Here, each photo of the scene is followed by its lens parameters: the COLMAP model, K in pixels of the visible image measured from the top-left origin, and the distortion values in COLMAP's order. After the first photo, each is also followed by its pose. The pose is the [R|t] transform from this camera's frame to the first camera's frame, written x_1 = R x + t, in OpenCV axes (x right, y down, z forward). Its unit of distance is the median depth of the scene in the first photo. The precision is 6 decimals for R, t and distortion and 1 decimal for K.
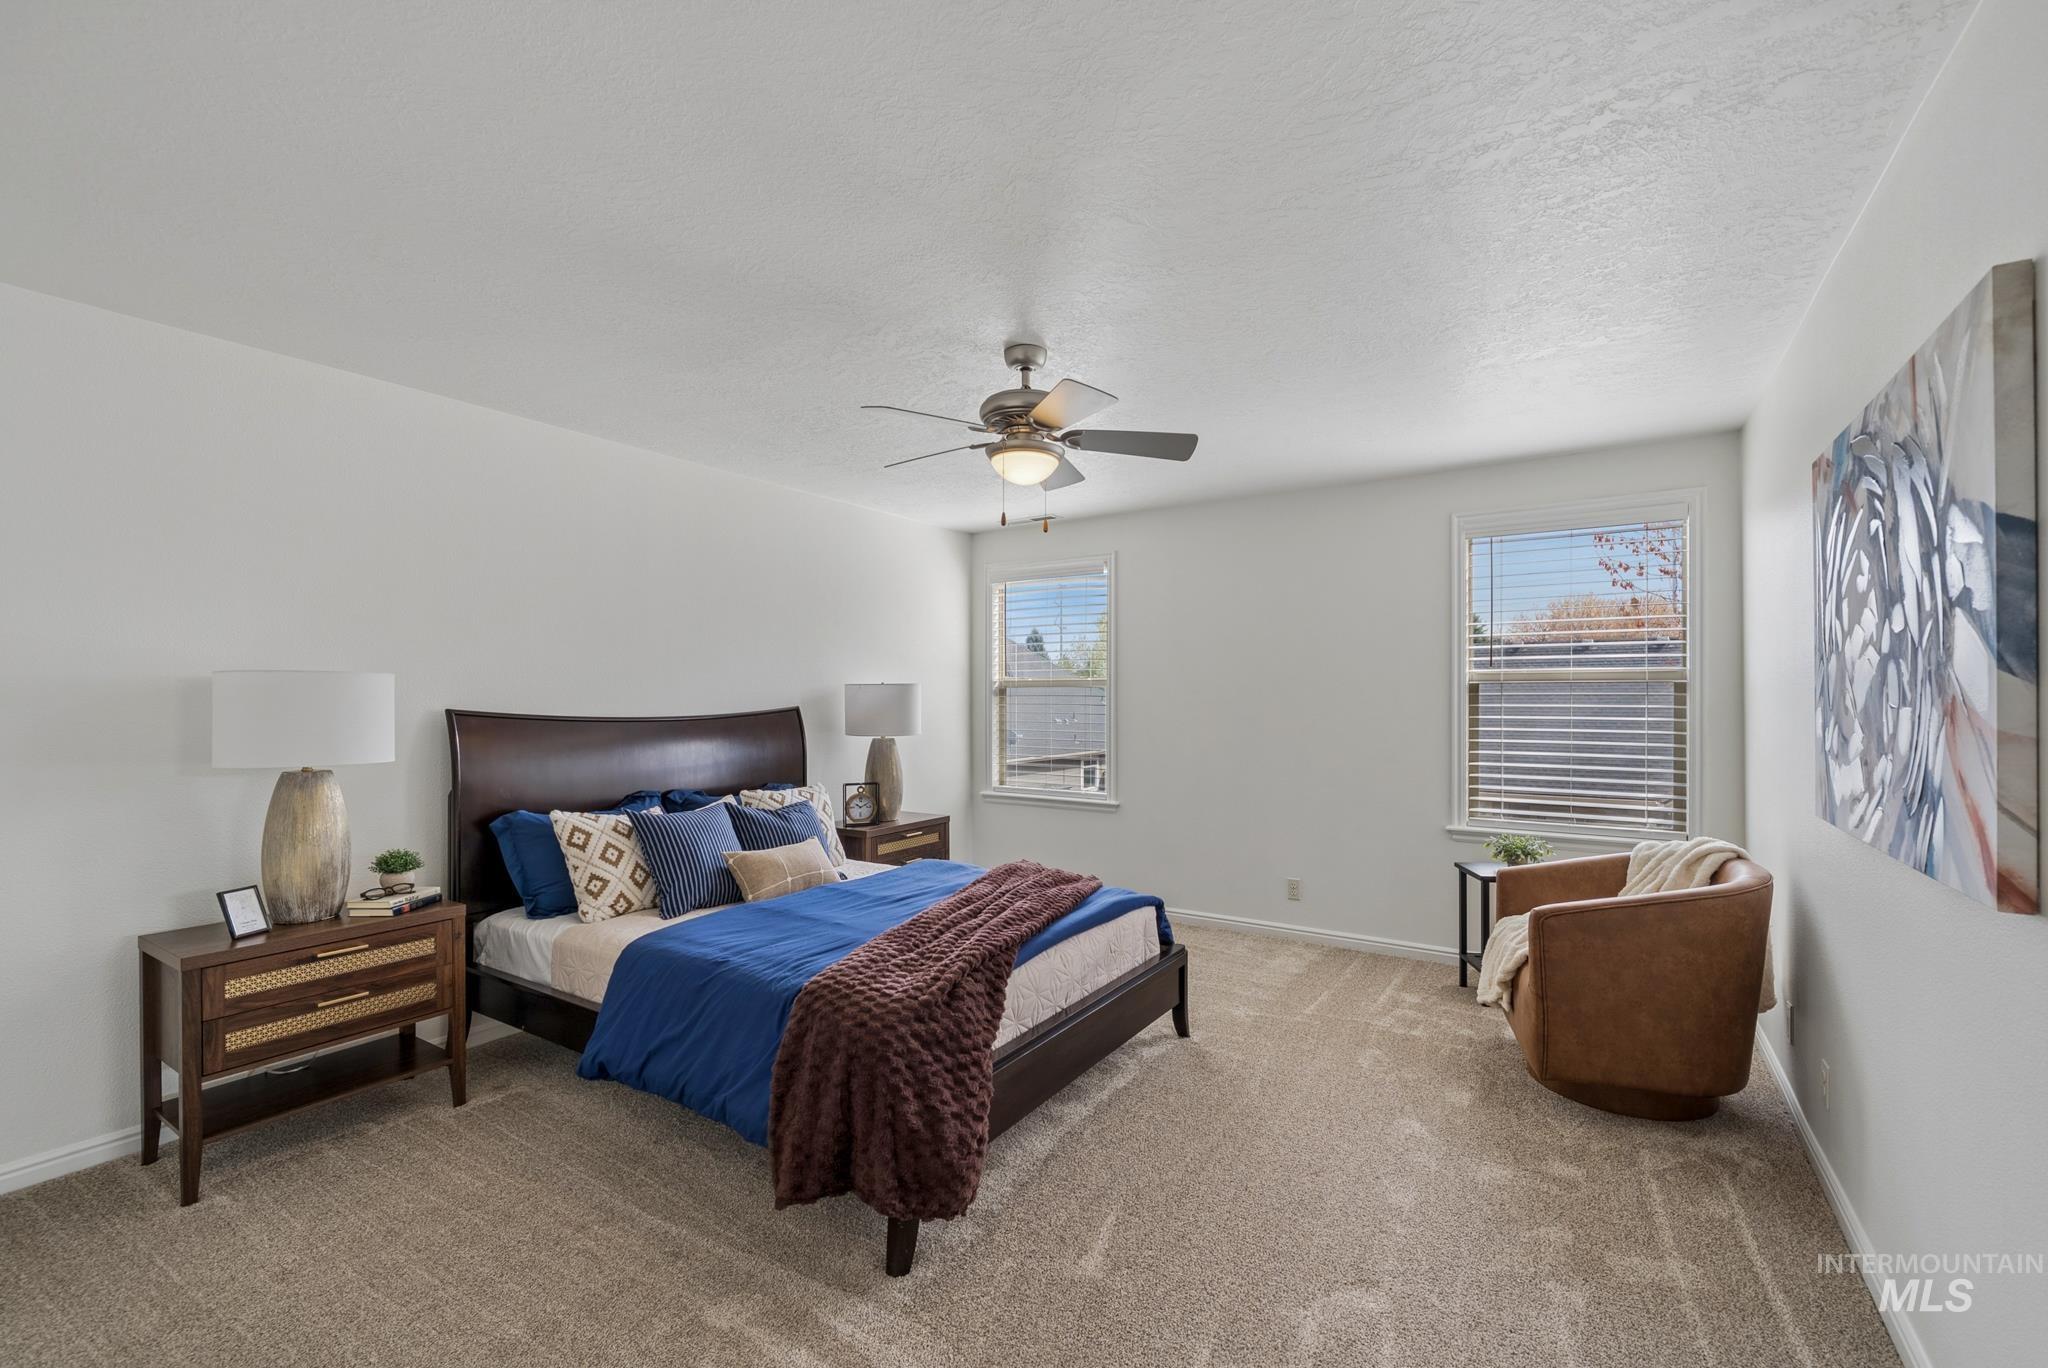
lens RADIAL K [[858.1, 0, 1020.6], [0, 858.1, 690.1], [0, 0, 1]] dist [0.001103, 0.000122]
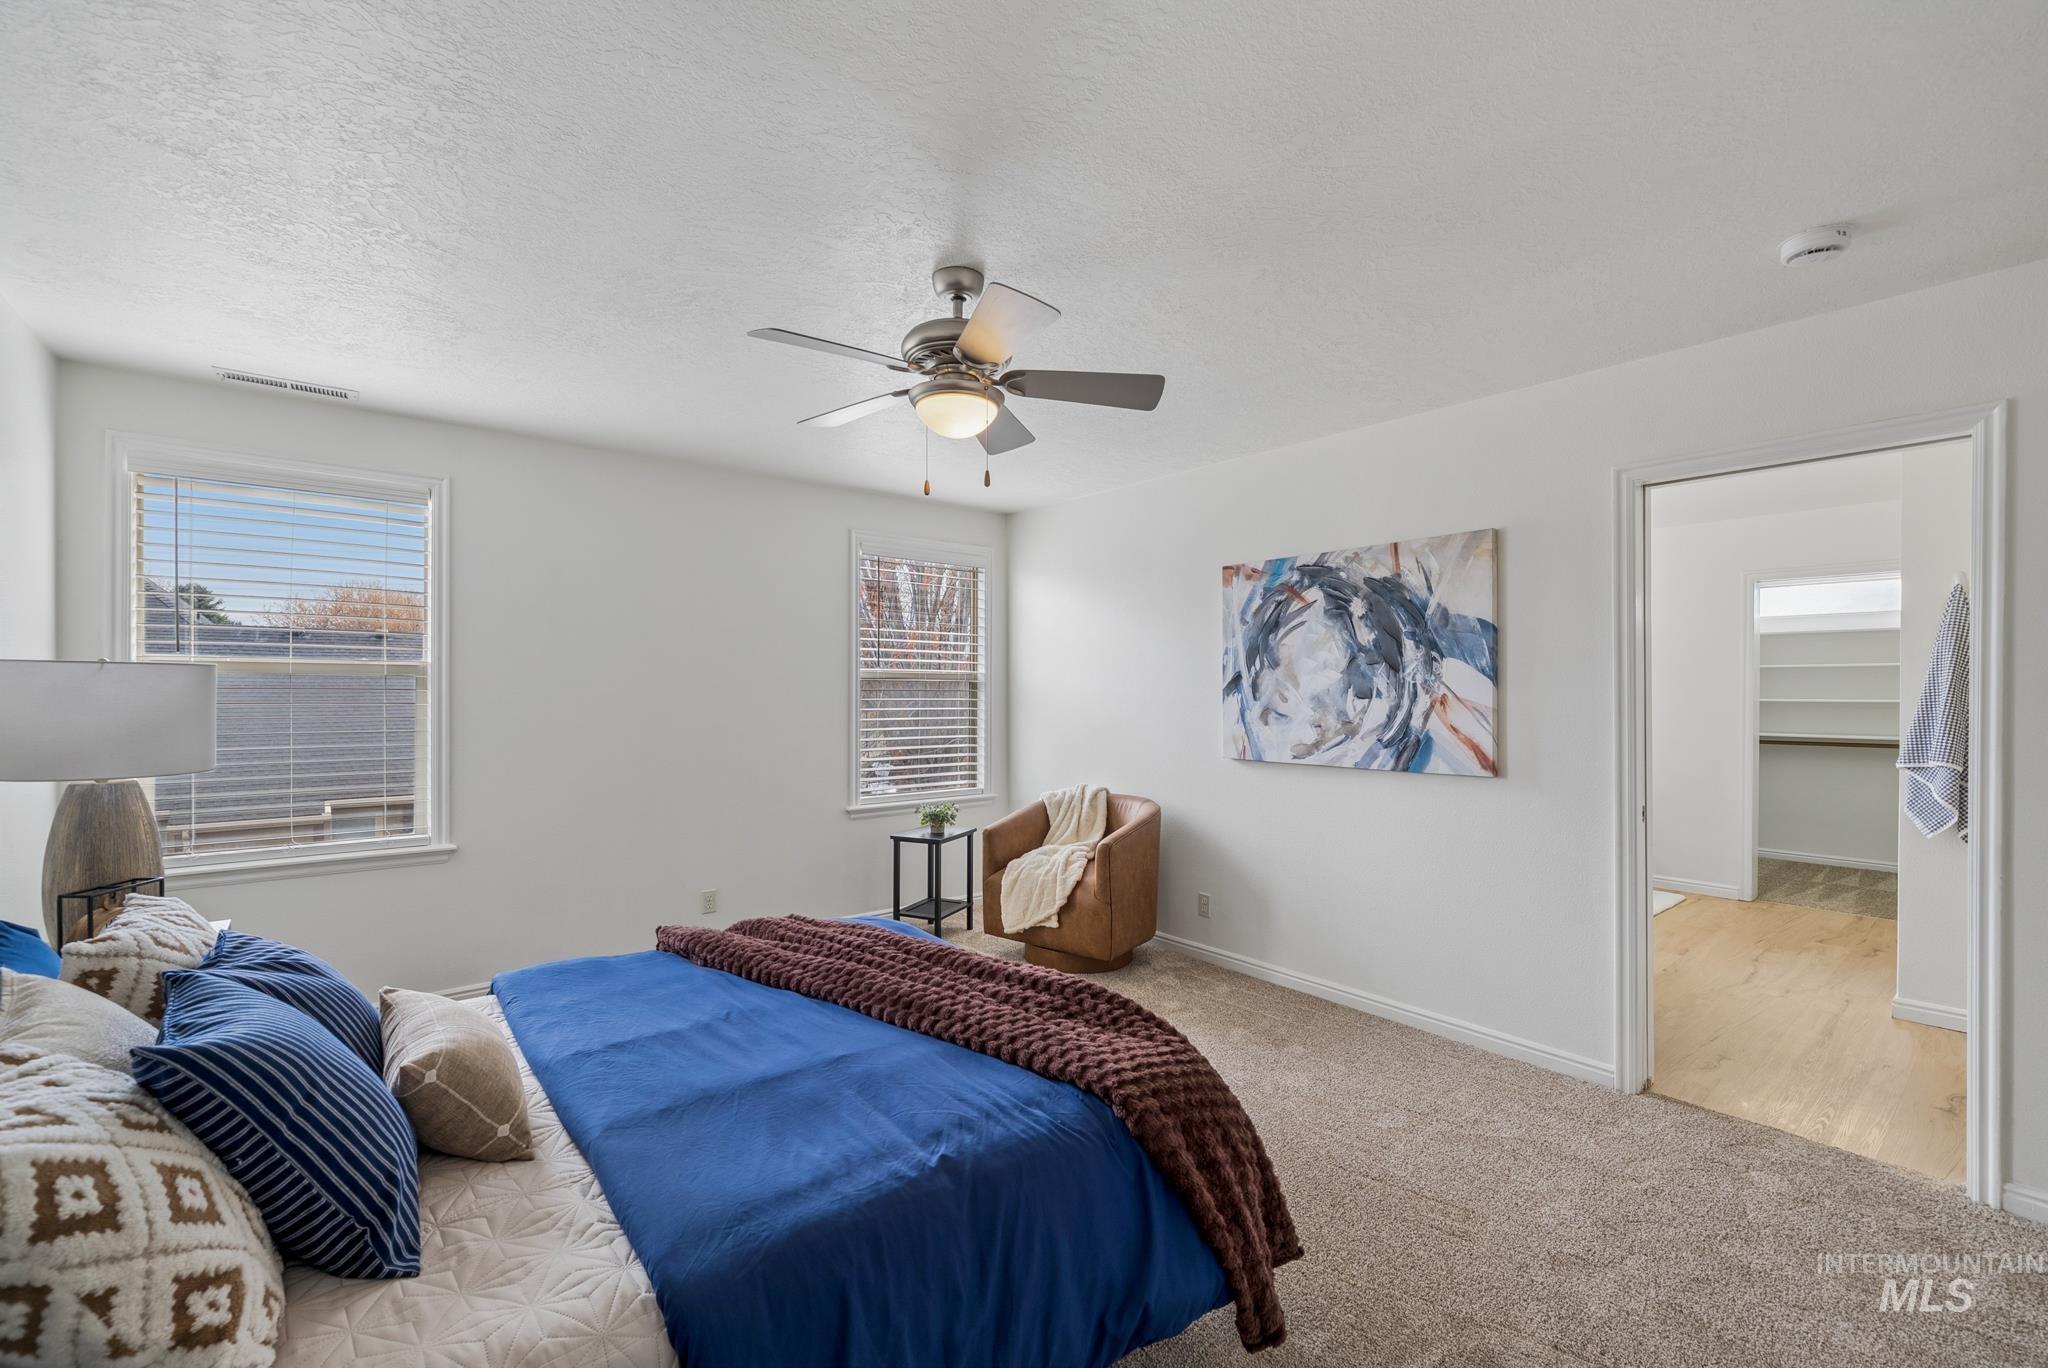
lens RADIAL K [[858.1, 0, 1021.2], [0, 858.1, 691.7], [0, 0, 1]] dist [0.001103, 0.000122]
pose [[0.297759, 0.001910, 0.954639, -0.690964], [-0.011314, 0.999935, 0.001528, 0.004586], [-0.954574, -0.011255, 0.297761, 0.625061]]
